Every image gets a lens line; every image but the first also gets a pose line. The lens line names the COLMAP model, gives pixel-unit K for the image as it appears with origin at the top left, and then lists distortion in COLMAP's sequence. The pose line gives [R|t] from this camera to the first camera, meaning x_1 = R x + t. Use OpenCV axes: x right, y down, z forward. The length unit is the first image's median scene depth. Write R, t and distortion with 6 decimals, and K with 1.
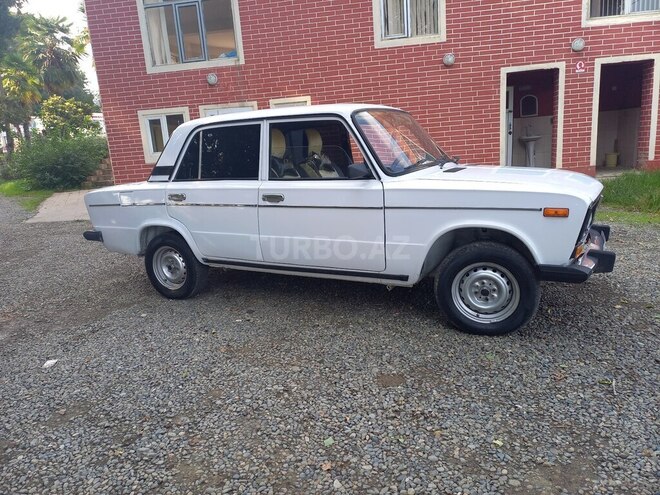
lens RADIAL K [[507.6, 0, 326.3], [0, 507.6, 248.7], [0, 0, 1]] dist [0.076831, -0.068362]
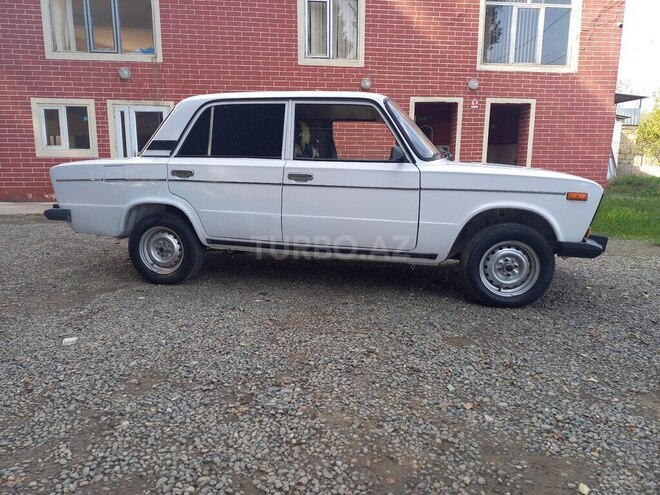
lens RADIAL K [[506.8, 0, 328.8], [0, 506.8, 244.6], [0, 0, 1]] dist [0.079855, -0.065144]
pose [[0.962060, 0.033496, 0.270774, -0.267940], [-0.017923, 0.998050, -0.059784, 0.077940], [-0.272248, 0.052663, 0.960785, 0.025861]]
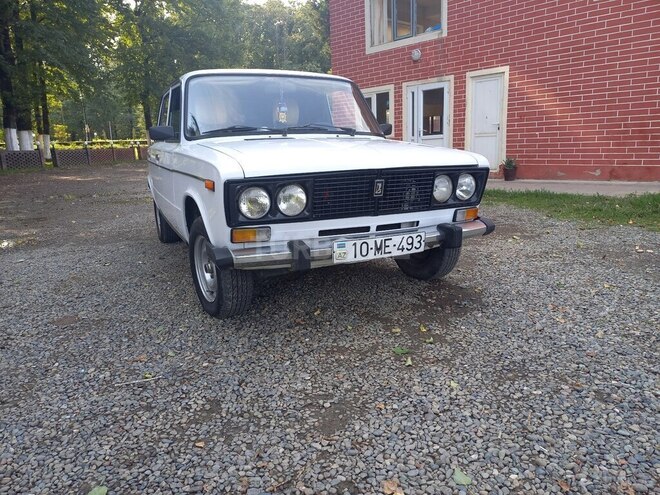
lens RADIAL K [[507.6, 0, 326.3], [0, 507.6, 248.7], [0, 0, 1]] dist [0.076831, -0.068362]
pose [[0.780519, 0.166132, -0.602653, 0.753409], [-0.146131, 0.985819, 0.082498, -0.043006], [0.607812, 0.023675, 0.793728, 0.284573]]
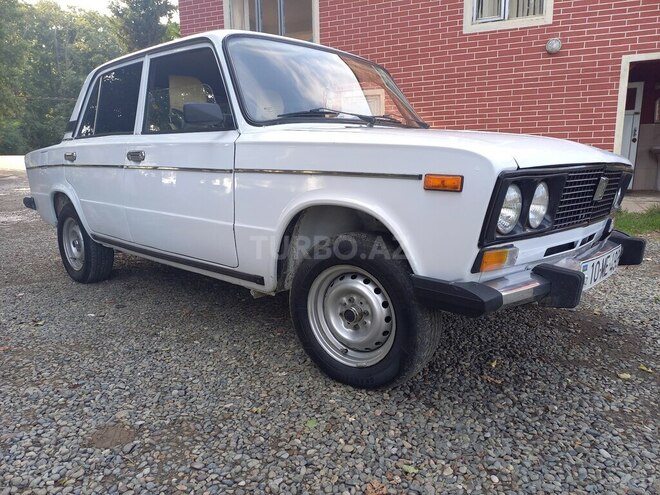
lens RADIAL K [[507.6, 0, 326.3], [0, 507.6, 248.7], [0, 0, 1]] dist [0.076831, -0.068362]
pose [[0.961385, 0.100579, -0.256168, 0.312003], [-0.108265, 0.993993, -0.016041, 0.014126], [0.253016, 0.043156, 0.966499, 0.293591]]
